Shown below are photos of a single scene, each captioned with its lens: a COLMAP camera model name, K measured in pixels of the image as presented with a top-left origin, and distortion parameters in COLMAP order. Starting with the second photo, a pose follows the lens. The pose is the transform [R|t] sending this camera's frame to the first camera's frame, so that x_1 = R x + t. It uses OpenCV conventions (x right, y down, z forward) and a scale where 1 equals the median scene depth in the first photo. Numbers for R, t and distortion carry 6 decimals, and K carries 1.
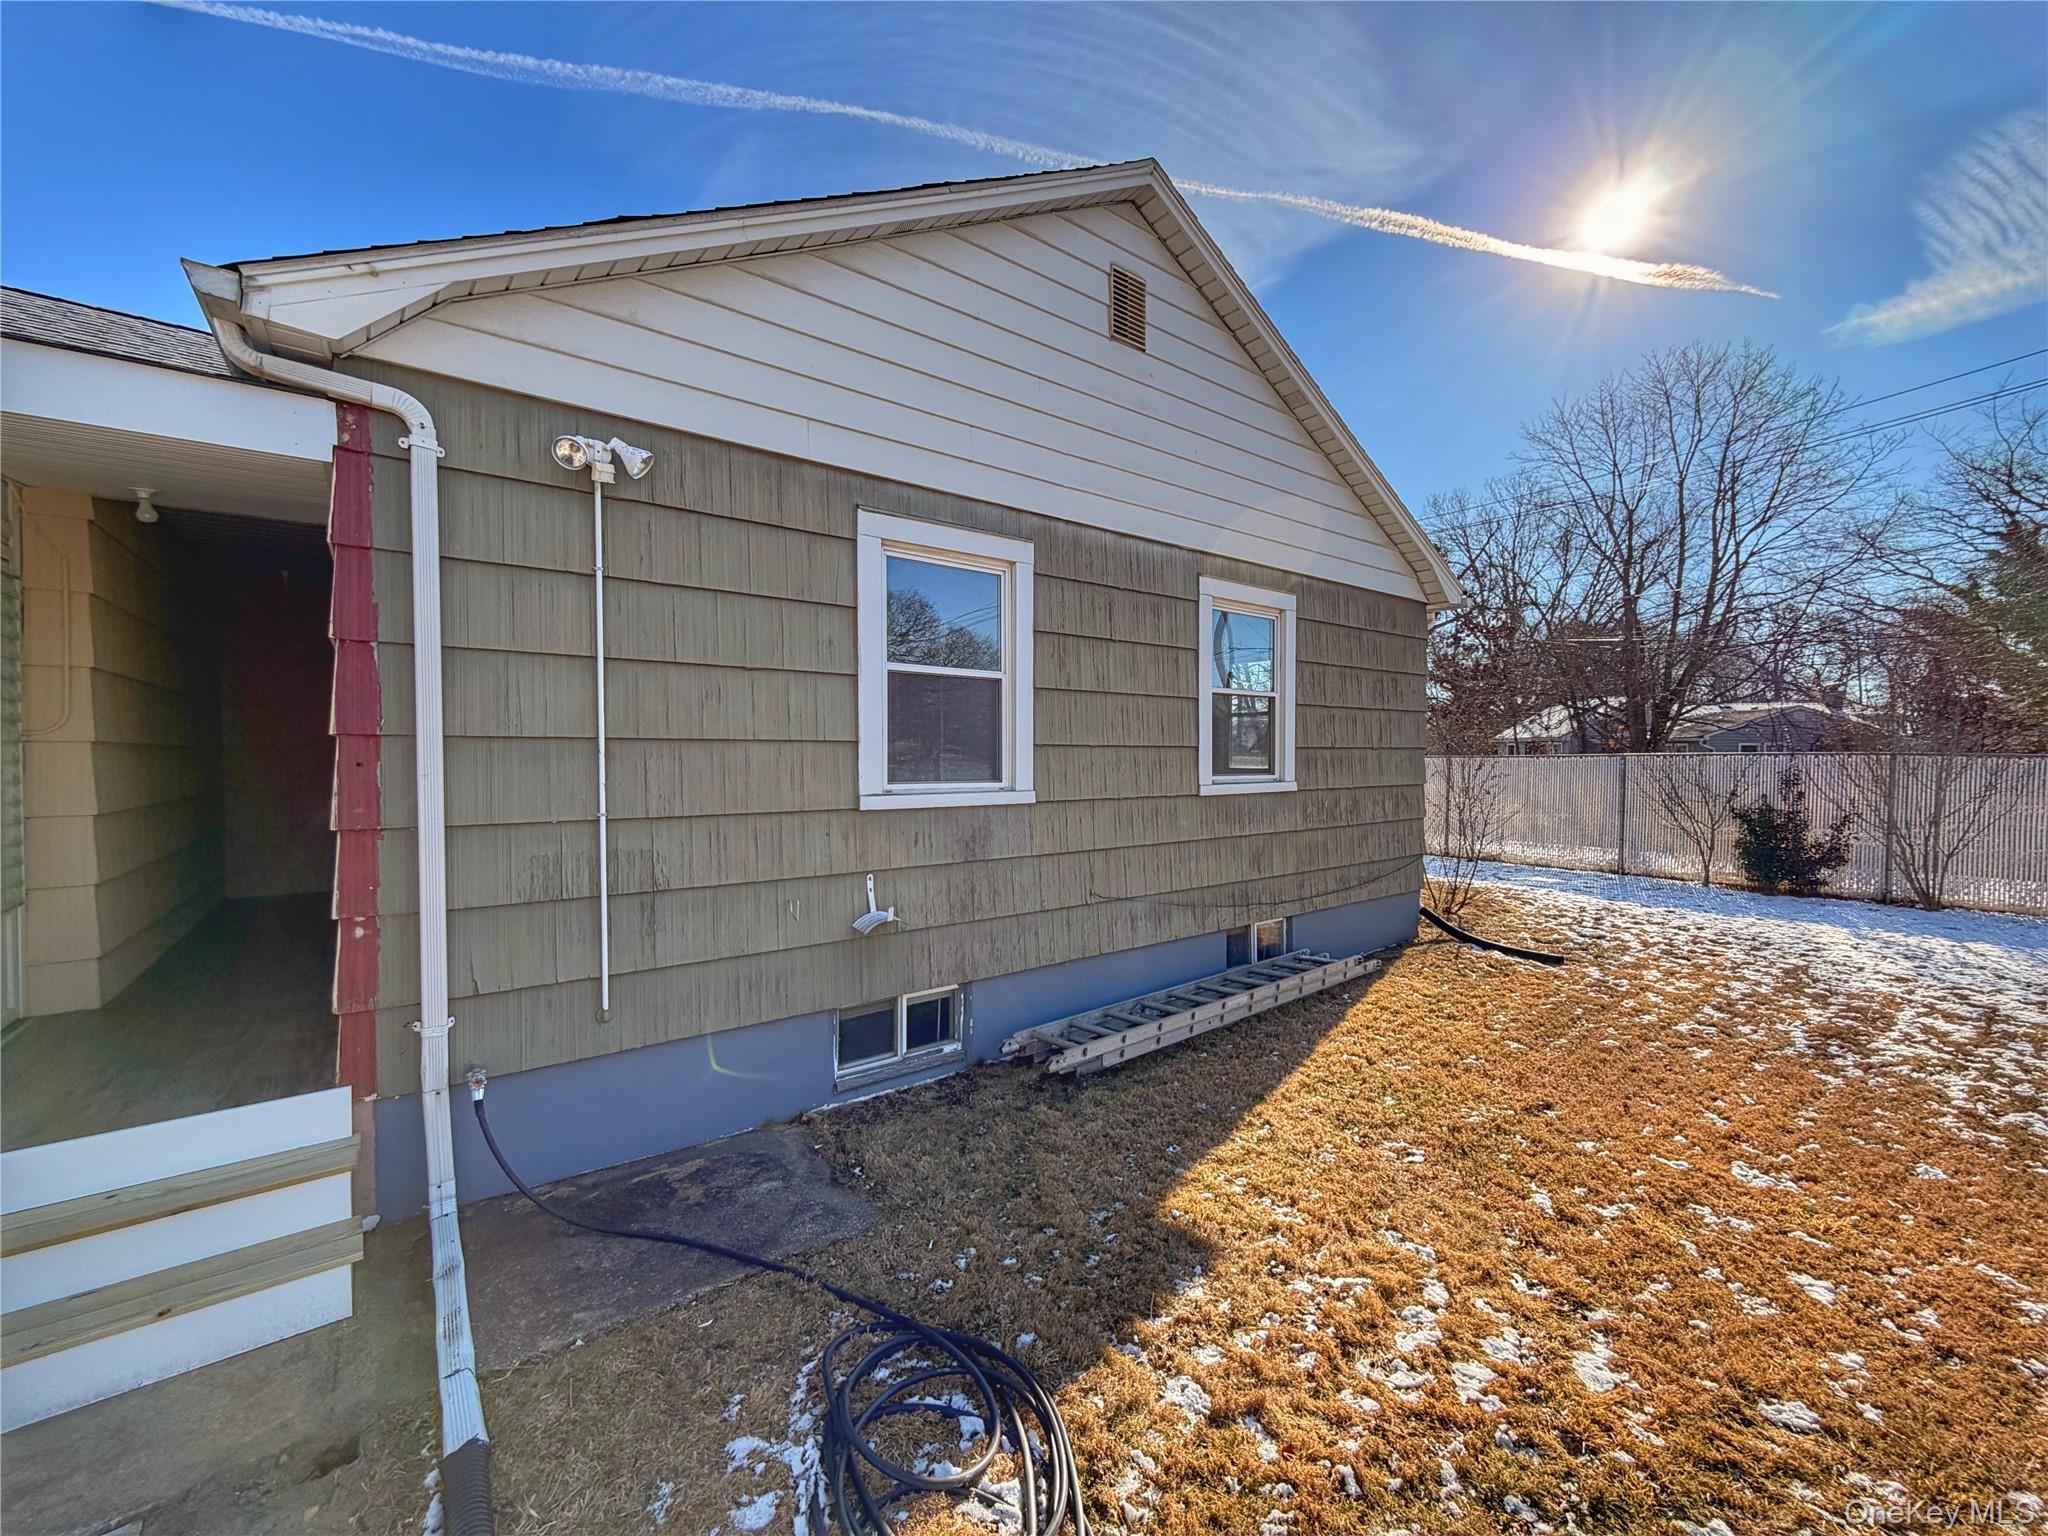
lens RADIAL K [[811.6, 0, 1024.9], [0, 811.6, 773.1], [0, 0, 1]] dist [0.001602, 0.000150]
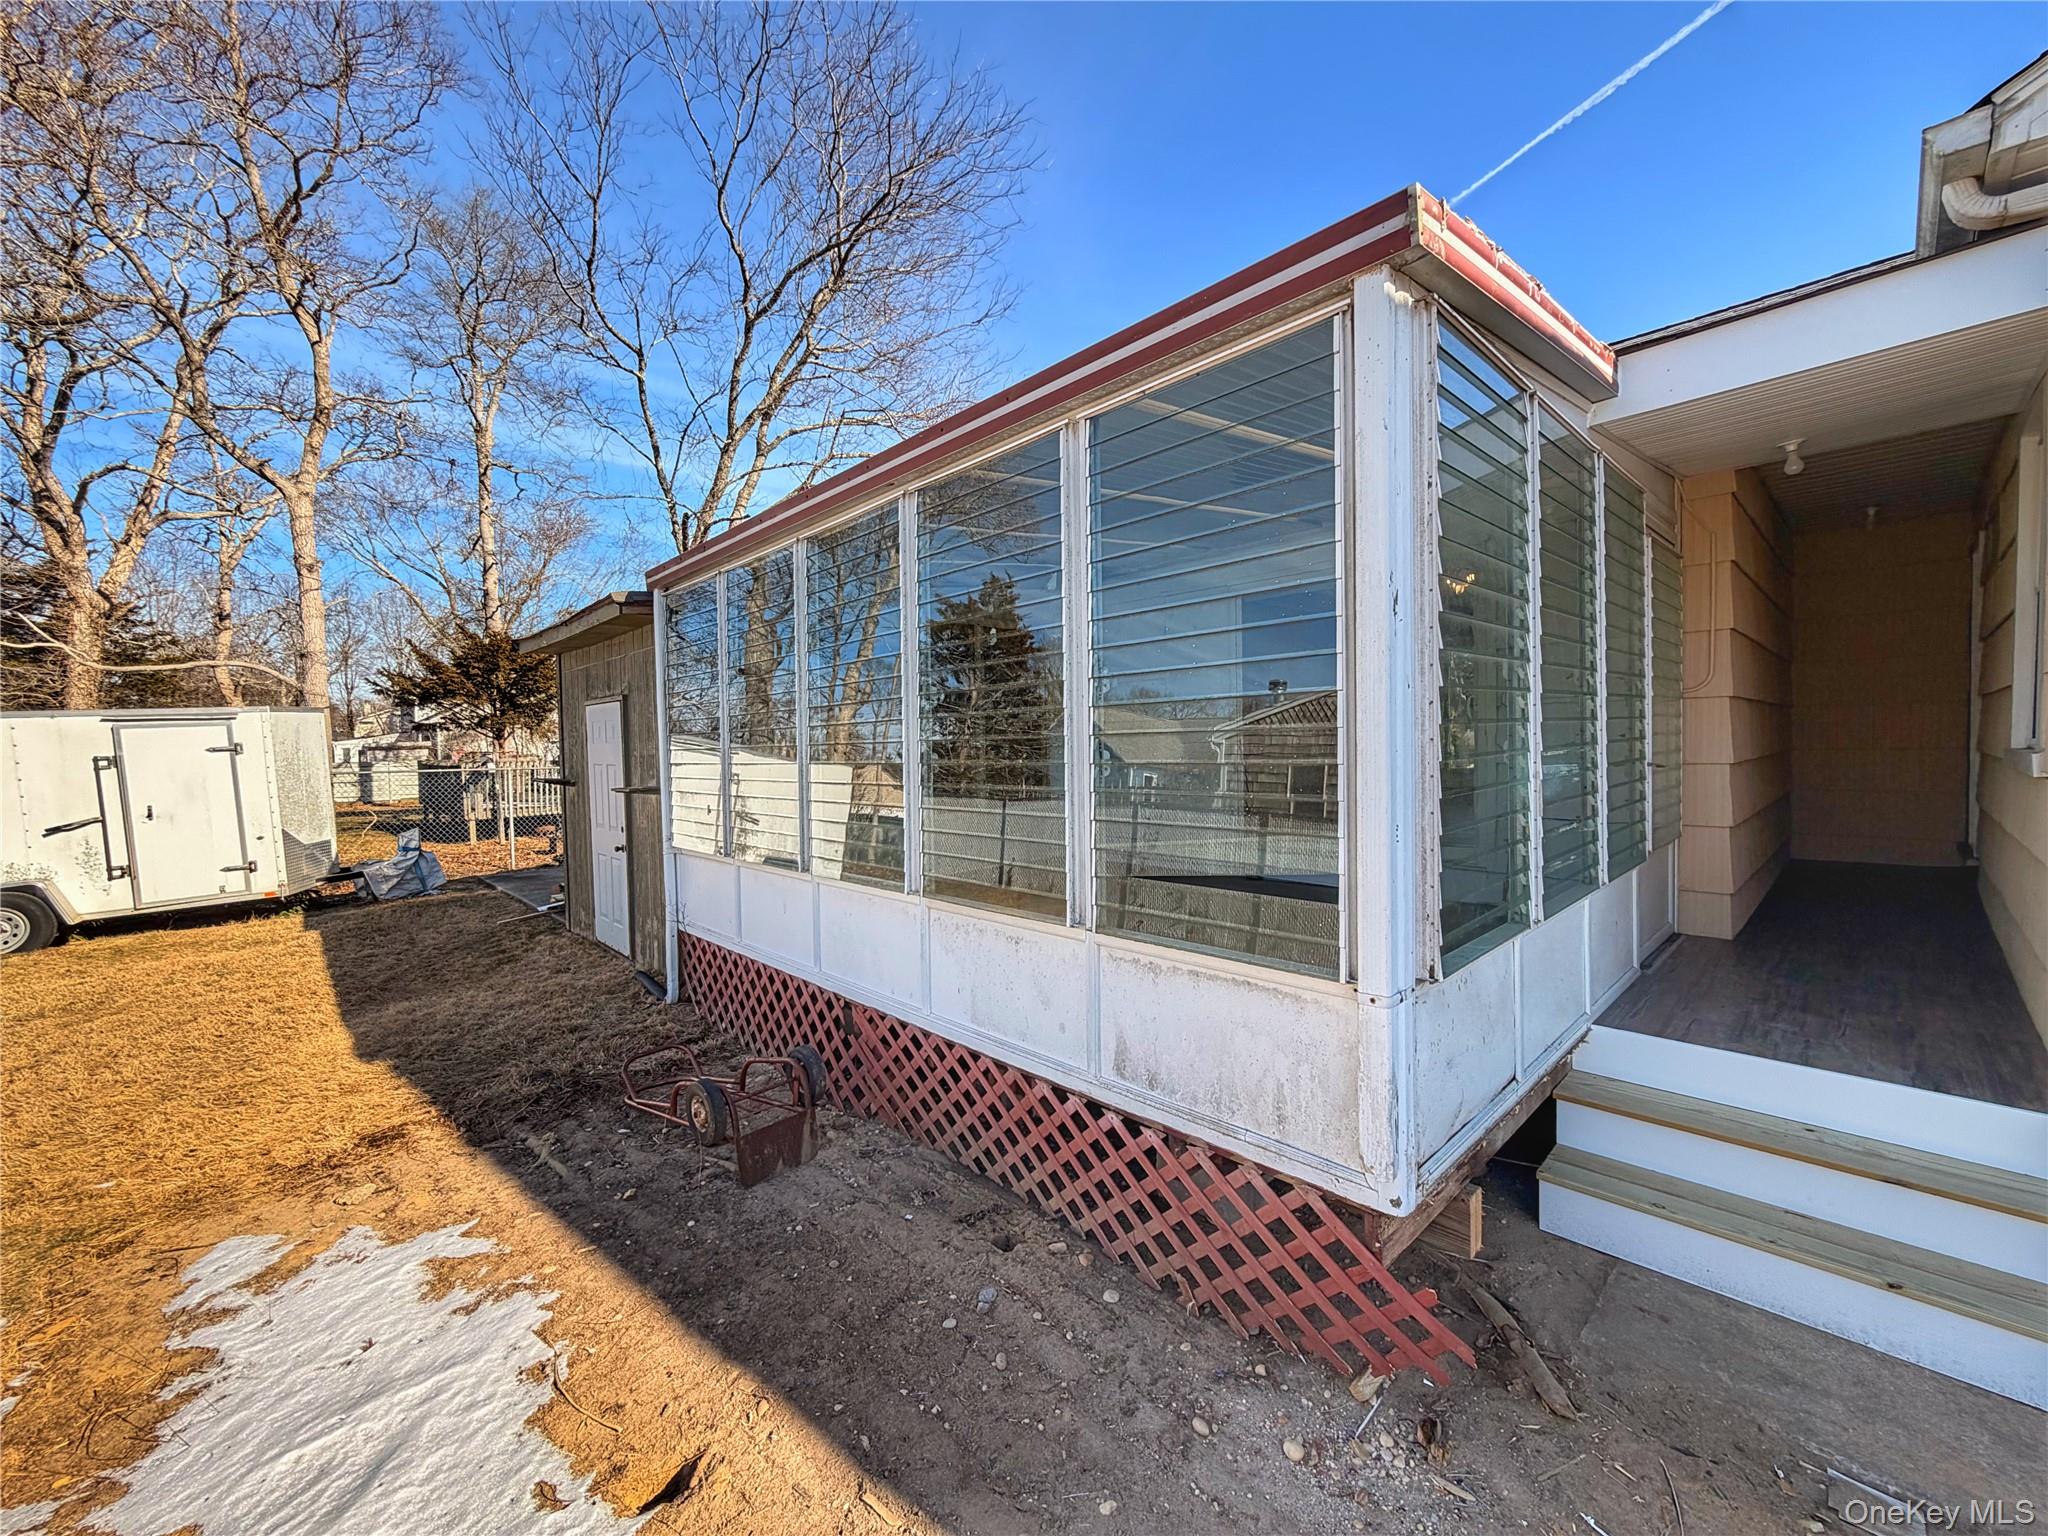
lens RADIAL K [[811.6, 0, 1024.7], [0, 811.6, 765.3], [0, 0, 1]] dist [0.001602, 0.000150]
pose [[0.086609, 0.022712, -0.995983, -0.187970], [0.001907, 0.999734, 0.022963, 0.036515], [0.996241, -0.003888, 0.086542, -0.054625]]
